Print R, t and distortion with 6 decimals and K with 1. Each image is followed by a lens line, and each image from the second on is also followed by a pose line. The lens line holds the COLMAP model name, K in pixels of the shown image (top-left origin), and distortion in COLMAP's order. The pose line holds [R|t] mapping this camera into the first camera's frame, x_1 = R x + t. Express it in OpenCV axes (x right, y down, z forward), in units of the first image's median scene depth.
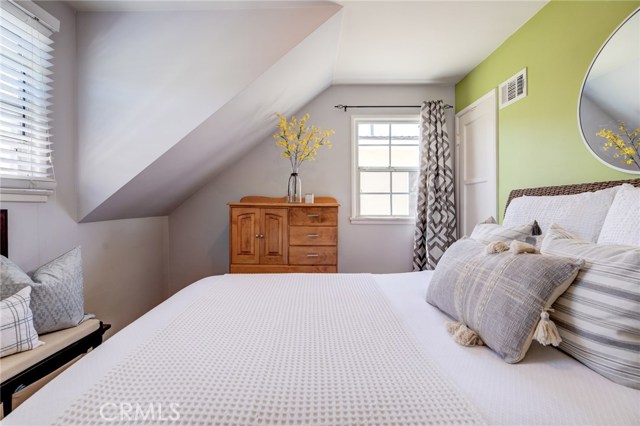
lens RADIAL K [[292.8, 0, 313.9], [0, 292.8, 210.0], [0, 0, 1]] dist [-0.020723, 0.005693]
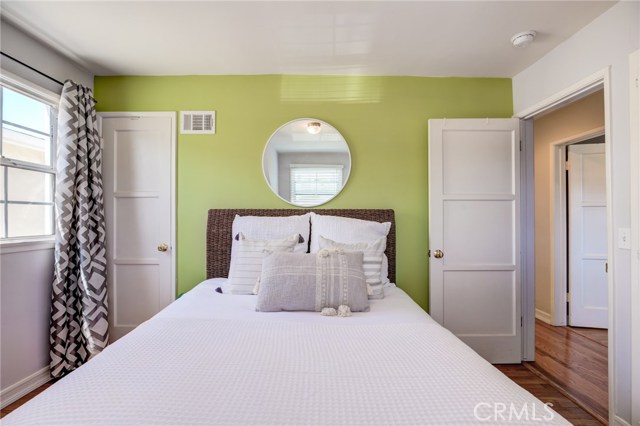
lens RADIAL K [[292.8, 0, 314.7], [0, 292.8, 213.7], [0, 0, 1]] dist [-0.020723, 0.005693]
pose [[0.009802, 0.003937, 0.999944, -0.355882], [0.006079, 0.999974, -0.003997, -0.028278], [-0.999933, 0.006118, 0.009777, 0.383243]]
